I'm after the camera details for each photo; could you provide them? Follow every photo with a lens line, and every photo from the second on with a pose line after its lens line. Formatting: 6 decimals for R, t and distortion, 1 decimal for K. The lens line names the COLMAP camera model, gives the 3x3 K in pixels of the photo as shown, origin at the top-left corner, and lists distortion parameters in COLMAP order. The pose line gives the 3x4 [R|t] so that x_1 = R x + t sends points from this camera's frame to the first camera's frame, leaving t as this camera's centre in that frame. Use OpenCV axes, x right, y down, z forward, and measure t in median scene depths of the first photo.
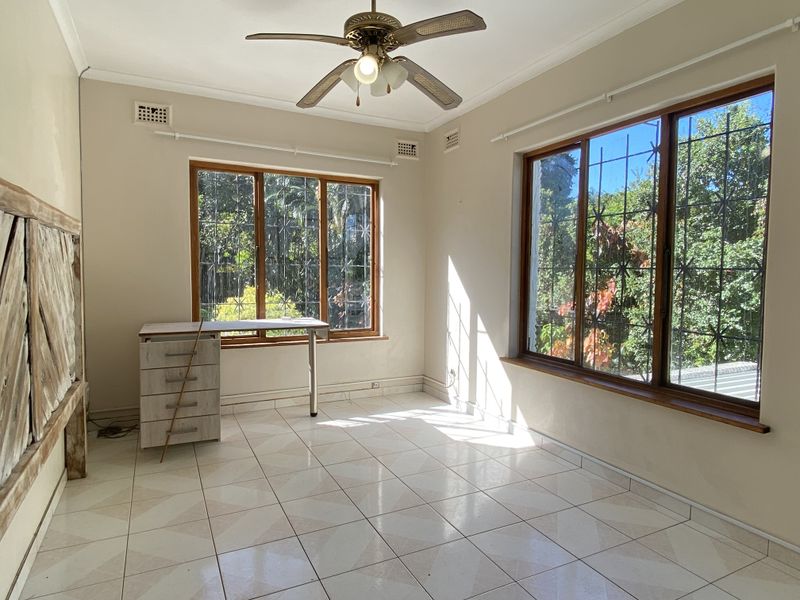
lens RADIAL K [[479.5, 0, 396.7], [0, 479.5, 296.0], [0, 0, 1]] dist [0.089319, -0.104085]
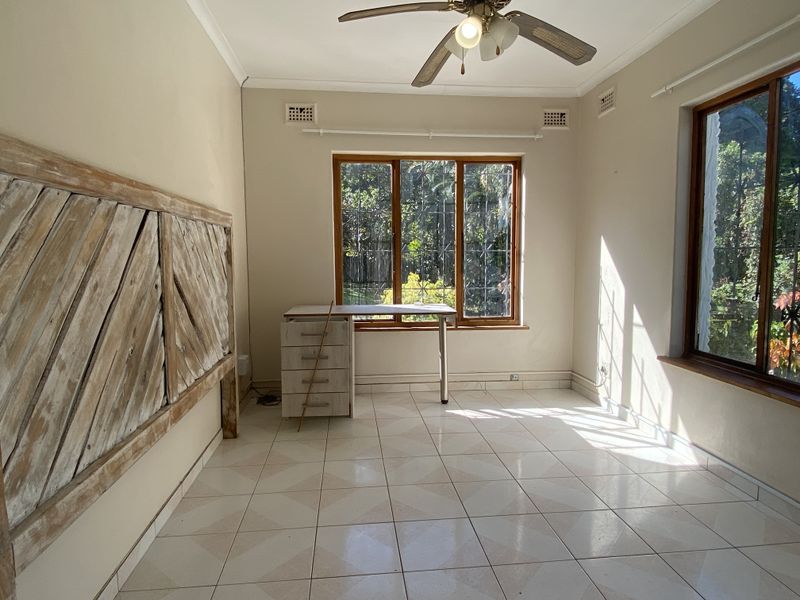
lens RADIAL K [[479.5, 0, 396.7], [0, 479.5, 296.0], [0, 0, 1]] dist [0.089319, -0.104085]
pose [[0.935806, 0.015395, -0.352179, 0.088380], [-0.006043, 0.999600, 0.027640, 0.002556], [0.352464, -0.023737, 0.935524, 0.052886]]
